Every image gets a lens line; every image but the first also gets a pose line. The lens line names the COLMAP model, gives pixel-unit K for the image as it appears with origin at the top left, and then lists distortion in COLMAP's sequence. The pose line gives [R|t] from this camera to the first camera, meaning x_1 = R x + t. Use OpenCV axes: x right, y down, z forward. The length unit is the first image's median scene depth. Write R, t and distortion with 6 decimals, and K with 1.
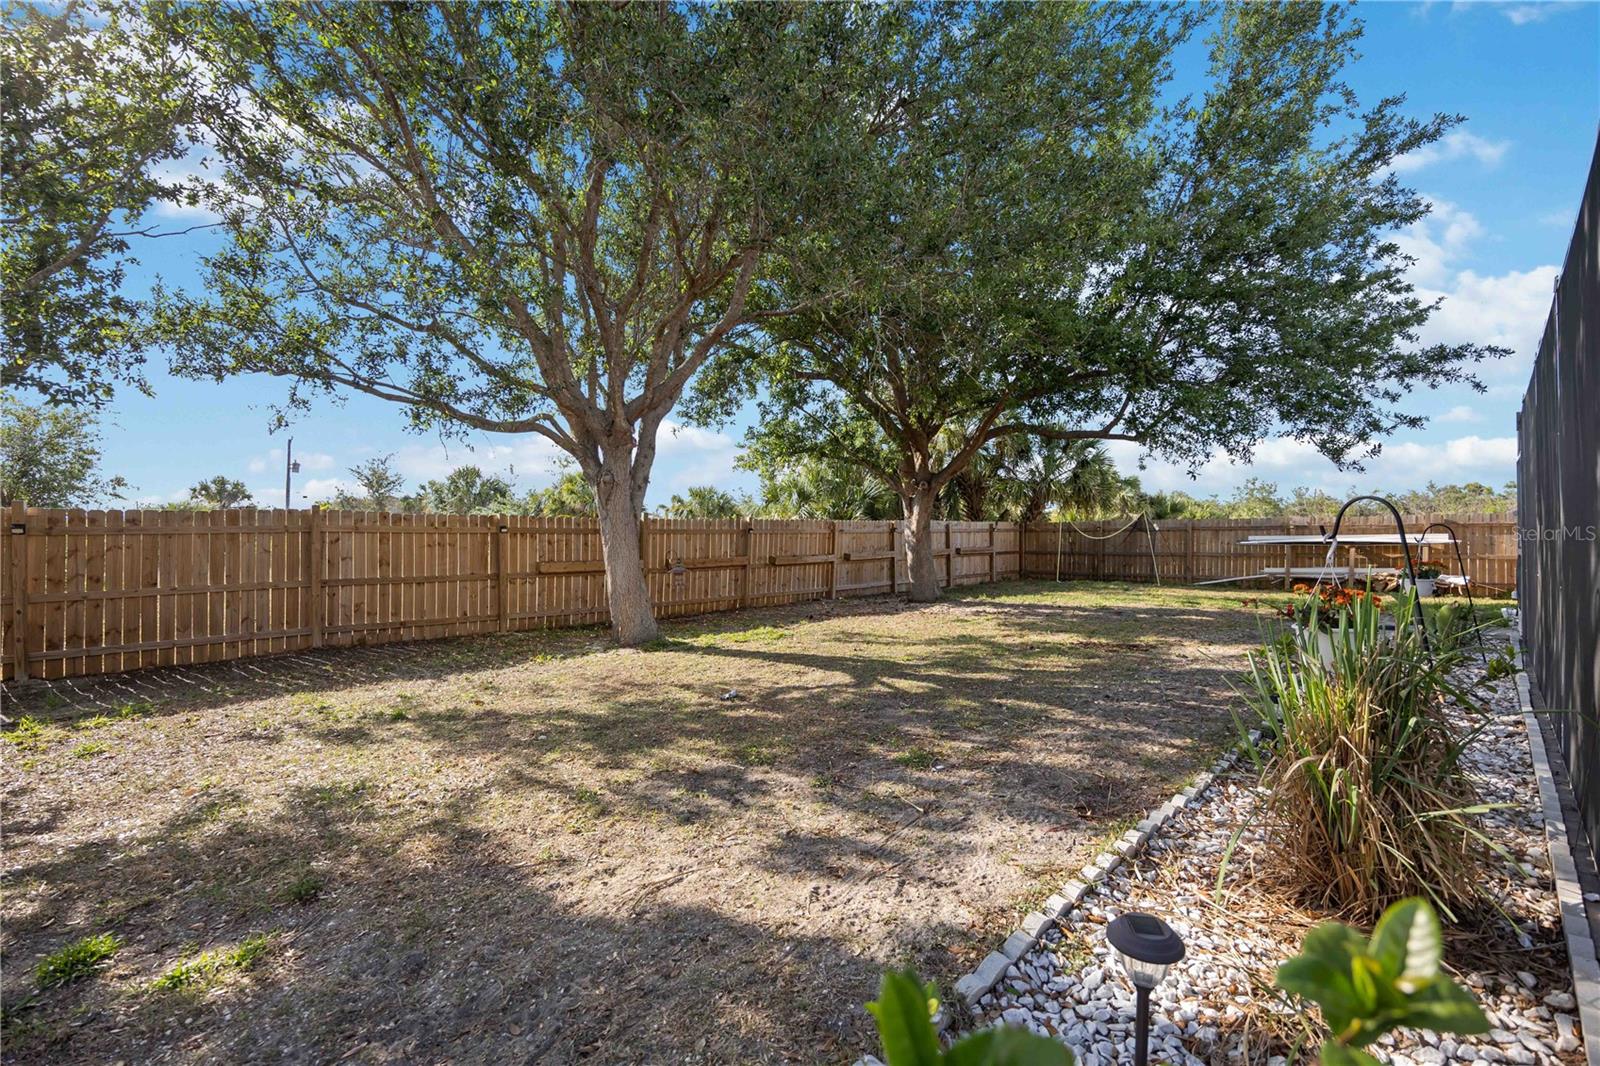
lens RADIAL K [[712.1, 0, 771.3], [0, 712.1, 533.0], [0, 0, 1]] dist [0.018397, 0.000064]
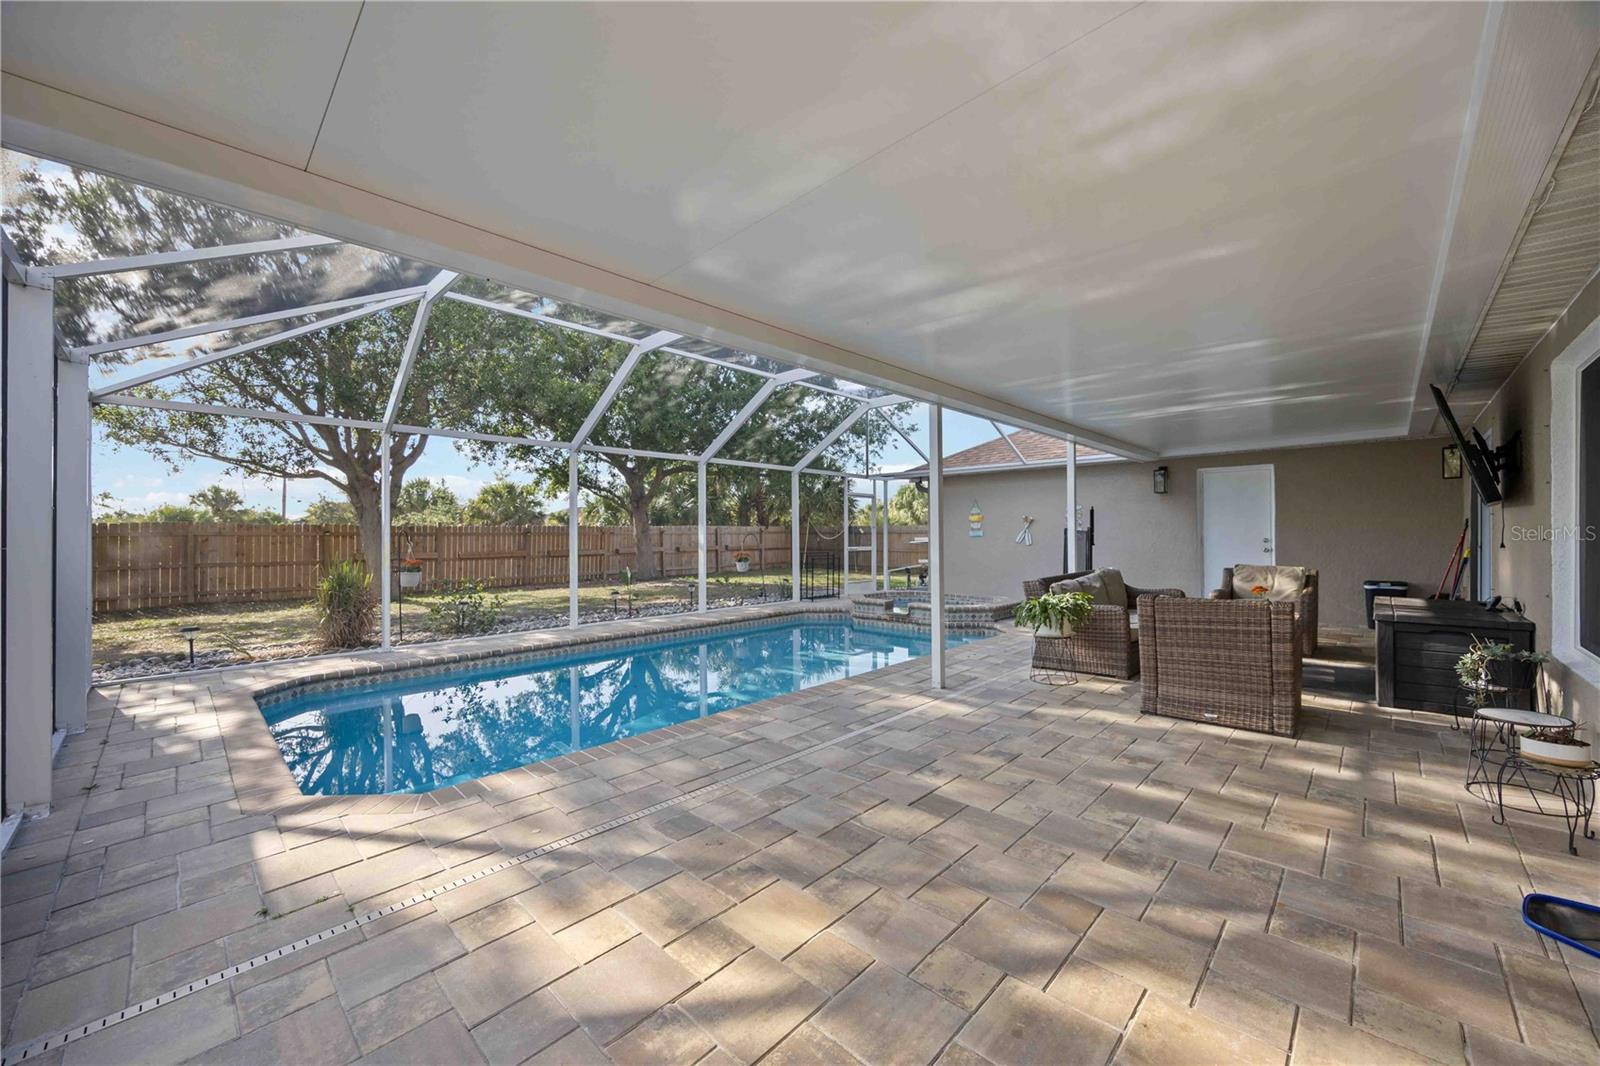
lens RADIAL K [[606.8, 0, 800.4], [0, 606.8, 531.4], [0, 0, 1]] dist [-0.002468, 0.000074]
pose [[0.996875, 0.004612, 0.078855, 0.595087], [-0.004582, 0.999989, -0.000562, -0.014028], [-0.078857, 0.000199, 0.996886, -0.465407]]
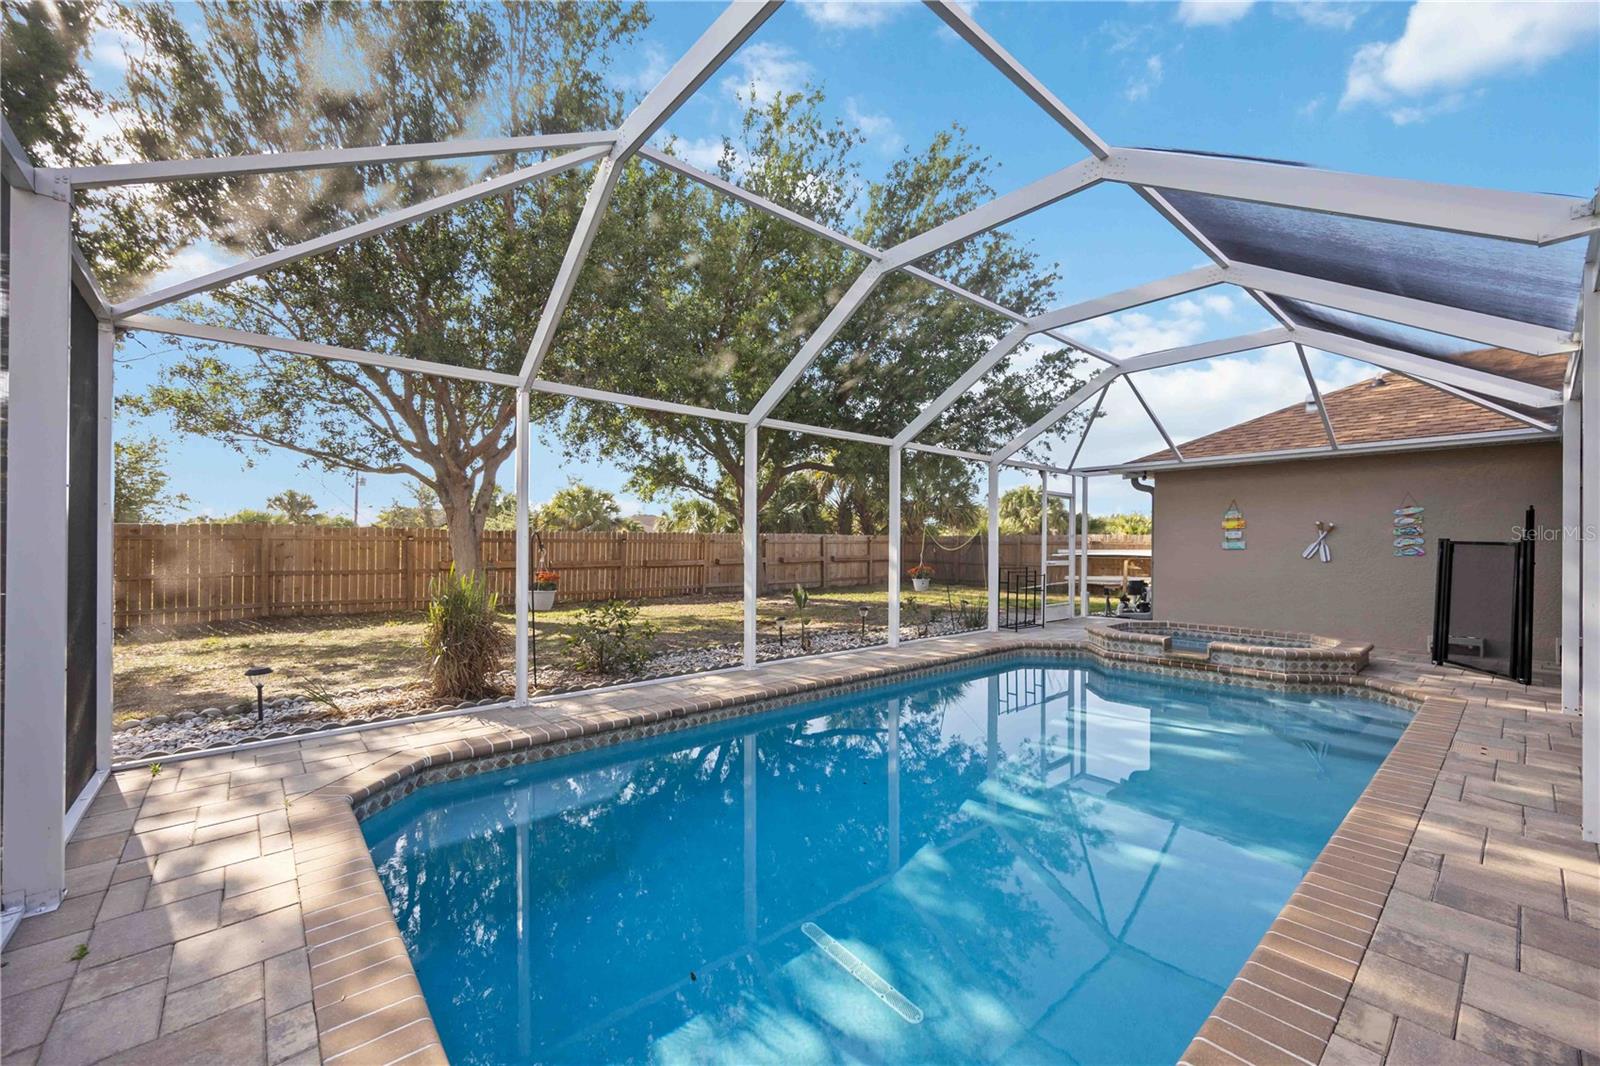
lens RADIAL K [[632.4, 0, 807.7], [0, 632.4, 545.5], [0, 0, 1]] dist [0.004788, -0.000232]
pose [[0.999895, 0.013524, -0.005273, 0.427826], [-0.013492, 0.999890, 0.006105, -0.009291], [0.005355, -0.006033, 0.999967, -0.264561]]
